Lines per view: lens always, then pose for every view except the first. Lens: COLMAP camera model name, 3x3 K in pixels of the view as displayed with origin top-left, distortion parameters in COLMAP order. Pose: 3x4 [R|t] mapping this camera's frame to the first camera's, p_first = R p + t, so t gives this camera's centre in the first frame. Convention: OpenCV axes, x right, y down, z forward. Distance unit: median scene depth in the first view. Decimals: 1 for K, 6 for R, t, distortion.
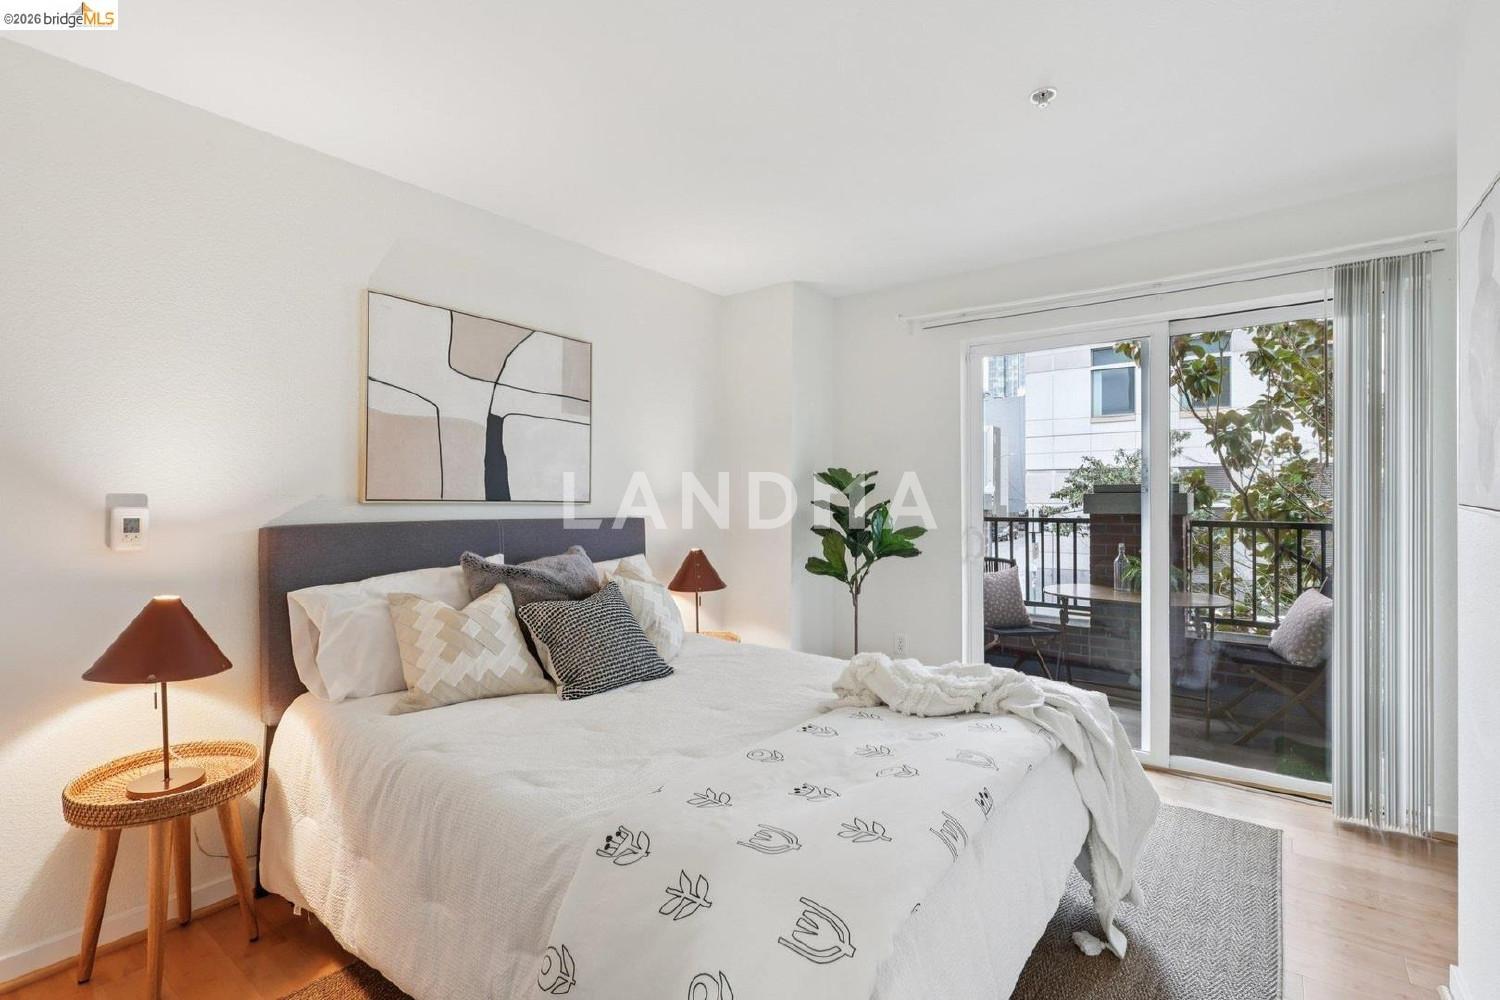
lens RADIAL K [[693.8, 0, 754.9], [0, 693.8, 500.9], [0, 0, 1]] dist [-0.001638, 0.000880]
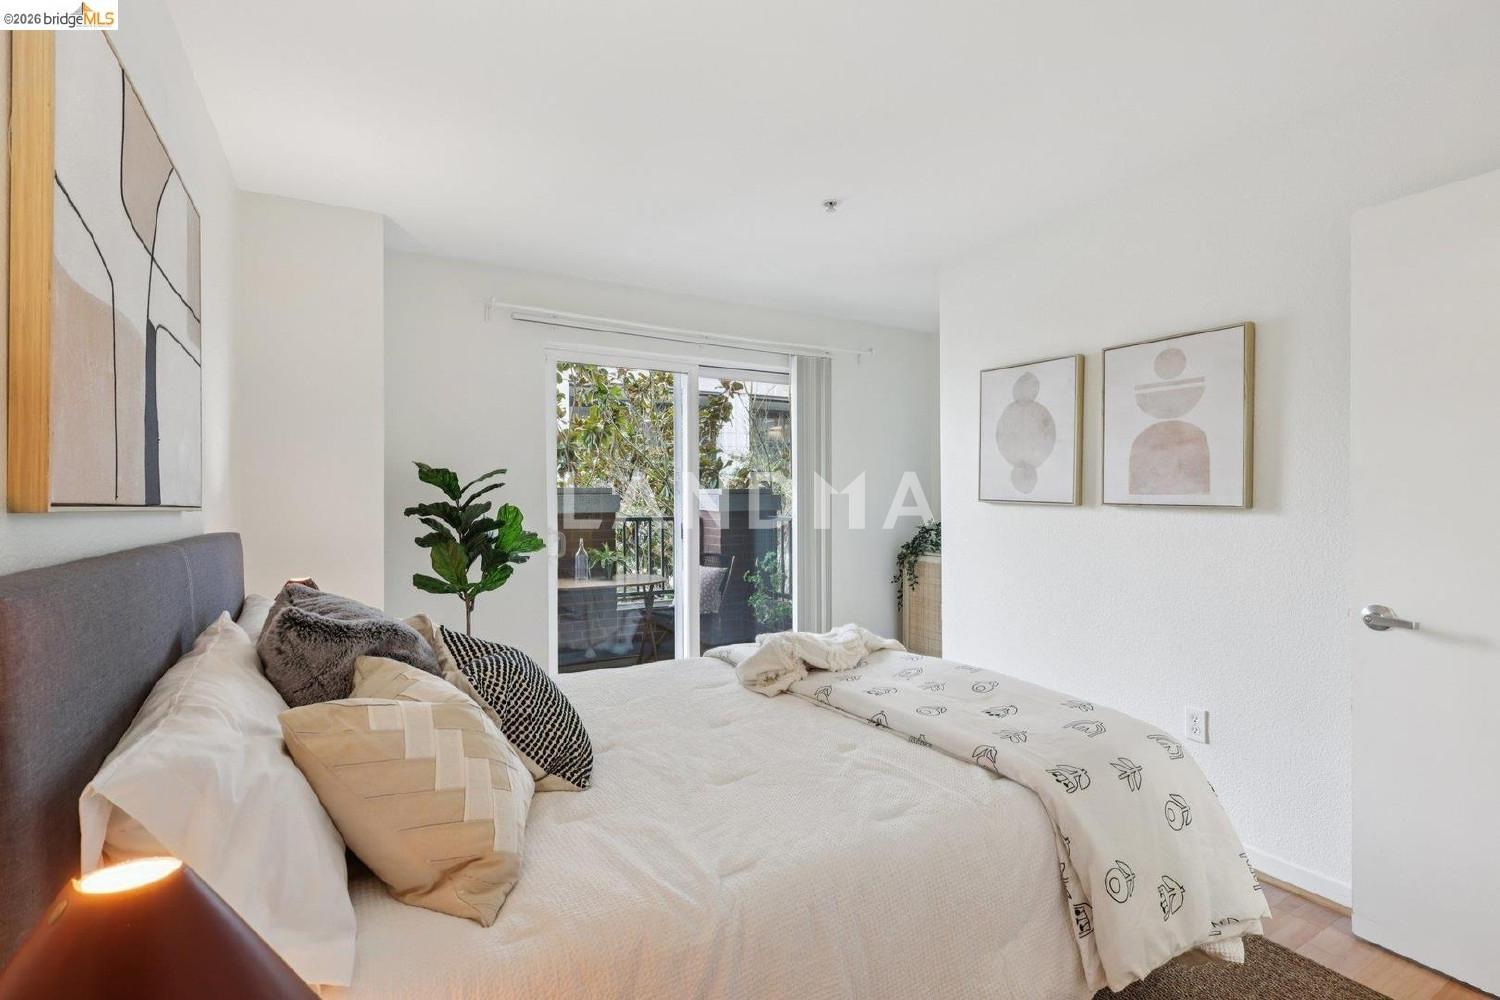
lens RADIAL K [[693.8, 0, 754.4], [0, 693.8, 499.3], [0, 0, 1]] dist [-0.001638, 0.000880]
pose [[0.387589, -0.001171, 0.921832, -0.574078], [0.007258, 0.999972, -0.001781, -0.000150], [-0.921804, 0.007381, 0.387587, 0.384526]]
